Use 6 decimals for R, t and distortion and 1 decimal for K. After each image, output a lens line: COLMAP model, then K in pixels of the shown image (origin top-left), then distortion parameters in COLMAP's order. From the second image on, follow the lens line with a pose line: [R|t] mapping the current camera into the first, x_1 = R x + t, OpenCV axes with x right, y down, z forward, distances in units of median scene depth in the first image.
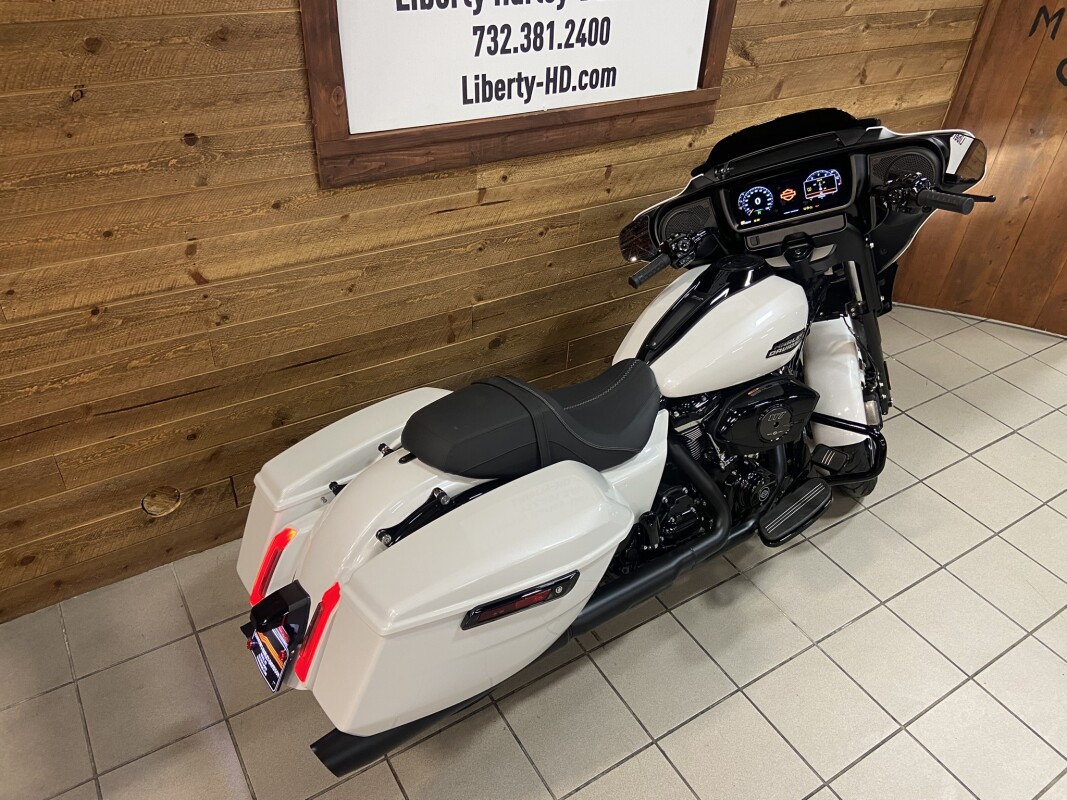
lens RADIAL K [[798.0, 0, 543.4], [0, 798.0, 393.4], [0, 0, 1]] dist [0.088131, -0.113063]
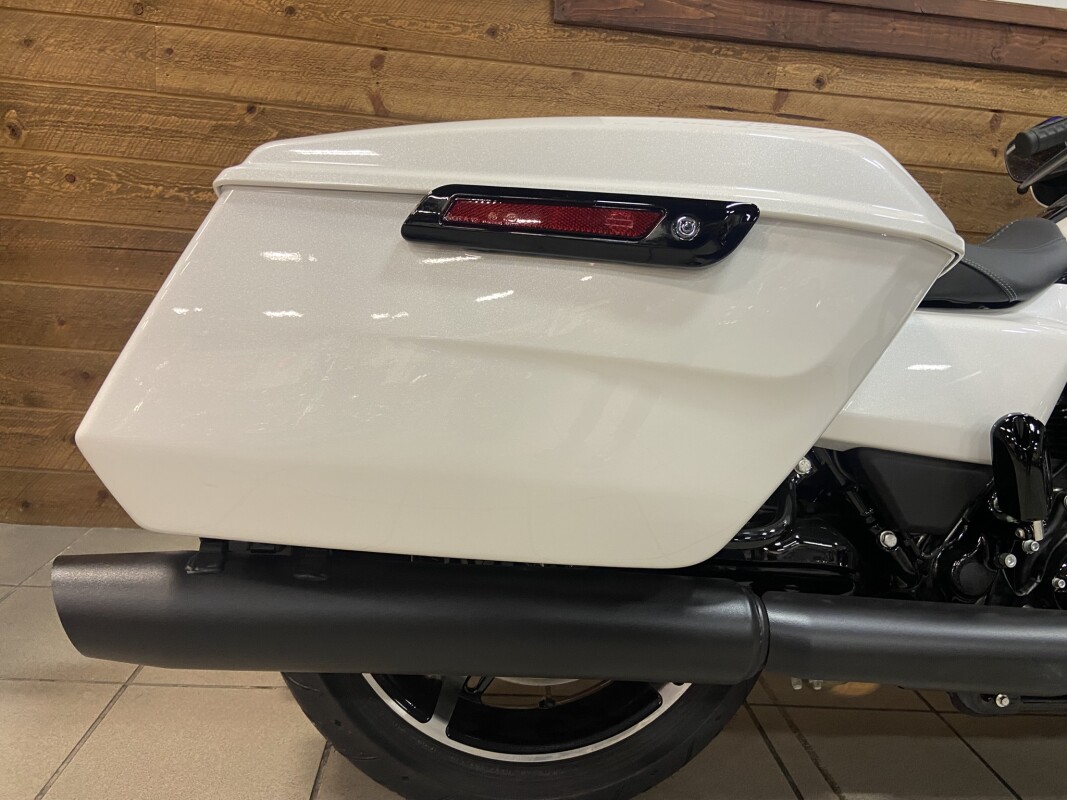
lens RADIAL K [[798.0, 0, 538.9], [0, 798.0, 400.6], [0, 0, 1]] dist [0.088131, -0.113063]
pose [[0.881234, 0.095006, -0.463034, 0.096750], [-0.297953, 0.872119, -0.388113, 0.346697], [0.366948, 0.479981, 0.796848, 0.538708]]
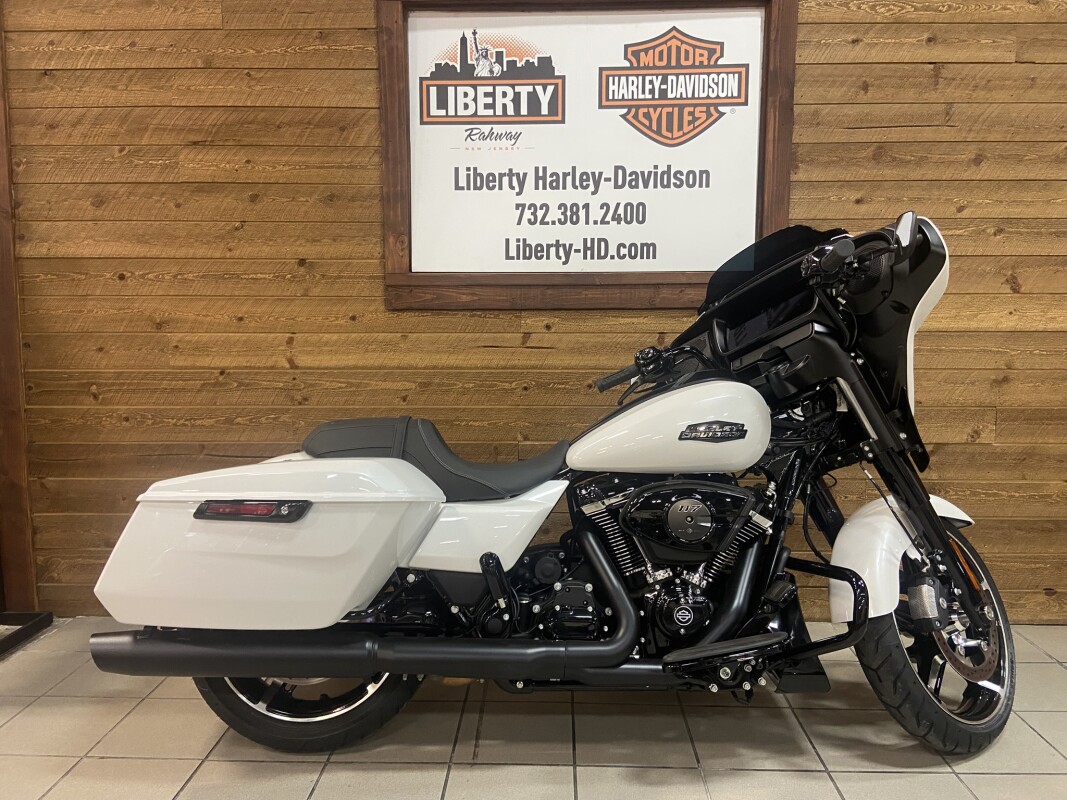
lens RADIAL K [[798.0, 0, 543.5], [0, 798.0, 392.4], [0, 0, 1]] dist [0.088131, -0.113063]
pose [[0.826721, -0.005072, -0.562589, 0.662185], [-0.285737, 0.857610, -0.427621, 0.344373], [0.484650, 0.514276, 0.707555, 0.248283]]
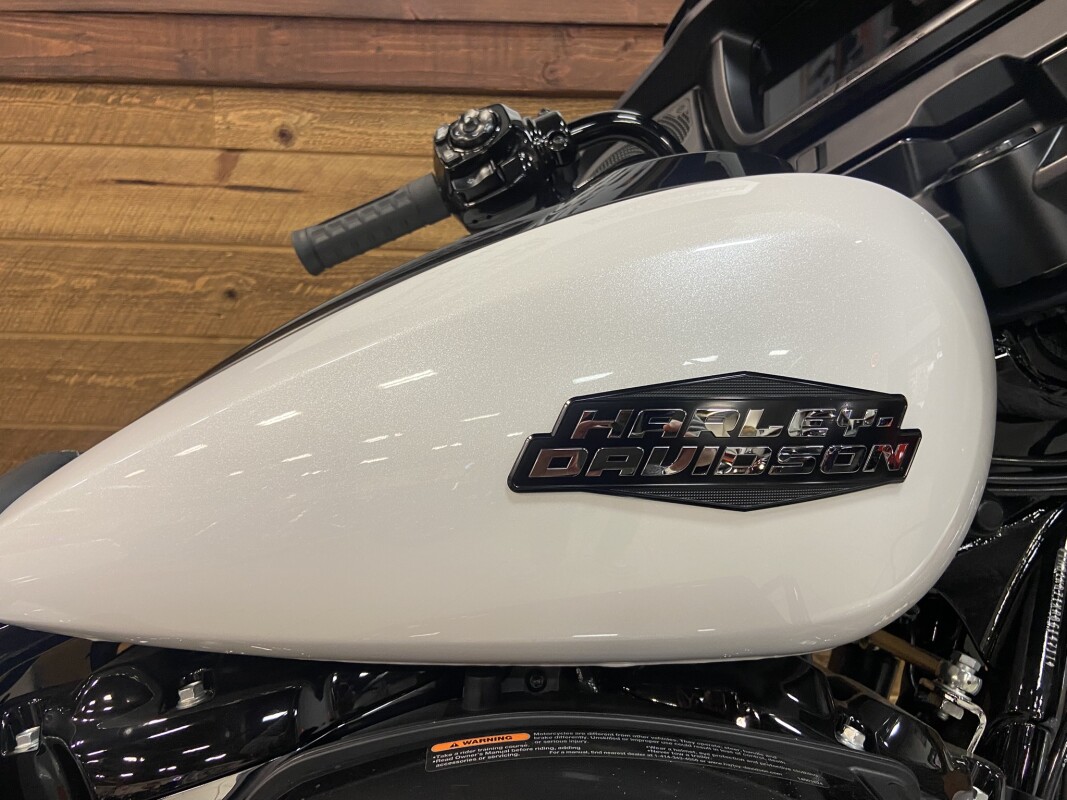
lens RADIAL K [[798.0, 0, 544.4], [0, 798.0, 391.1], [0, 0, 1]] dist [0.088131, -0.113063]
pose [[0.846973, 0.035758, -0.530432, 0.357392], [-0.288926, 0.868491, -0.402797, -0.001600], [0.446272, 0.494414, 0.745919, 0.881024]]
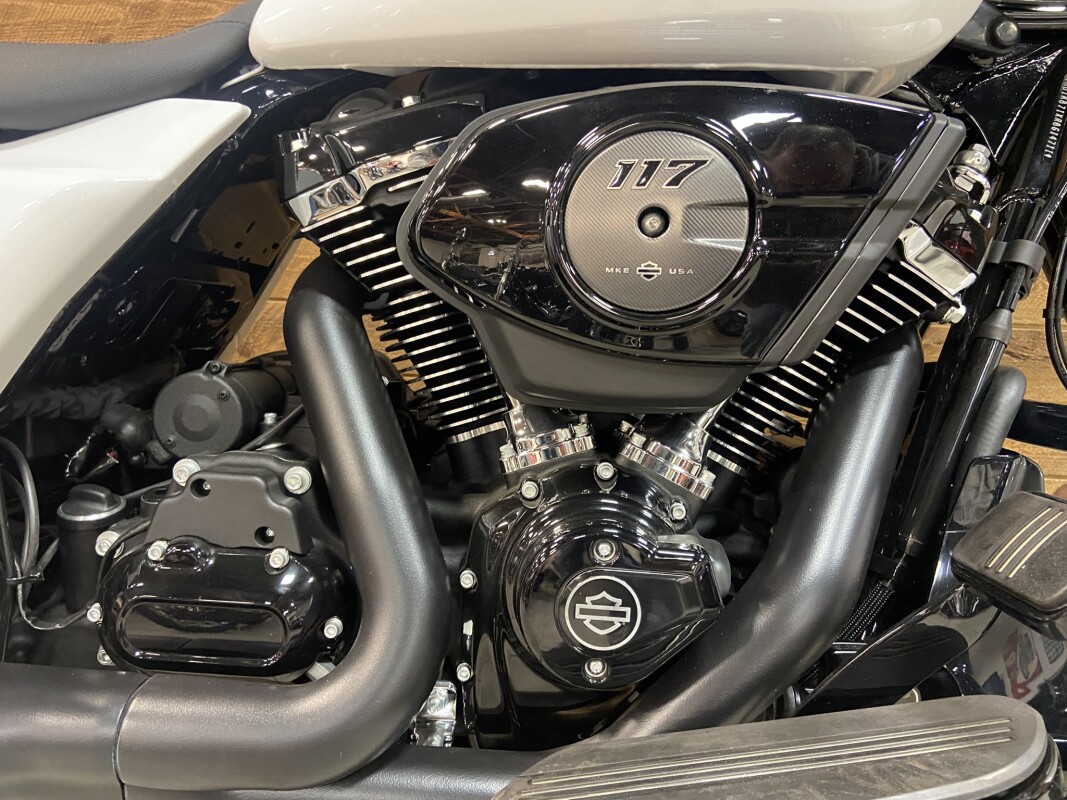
lens RADIAL K [[798.0, 0, 538.2], [0, 798.0, 394.5], [0, 0, 1]] dist [0.088131, -0.113063]
pose [[0.784086, 0.131120, -0.606644, 0.402422], [-0.337656, 0.910243, -0.239679, 0.137865], [0.520766, 0.392766, 0.757982, 0.874672]]
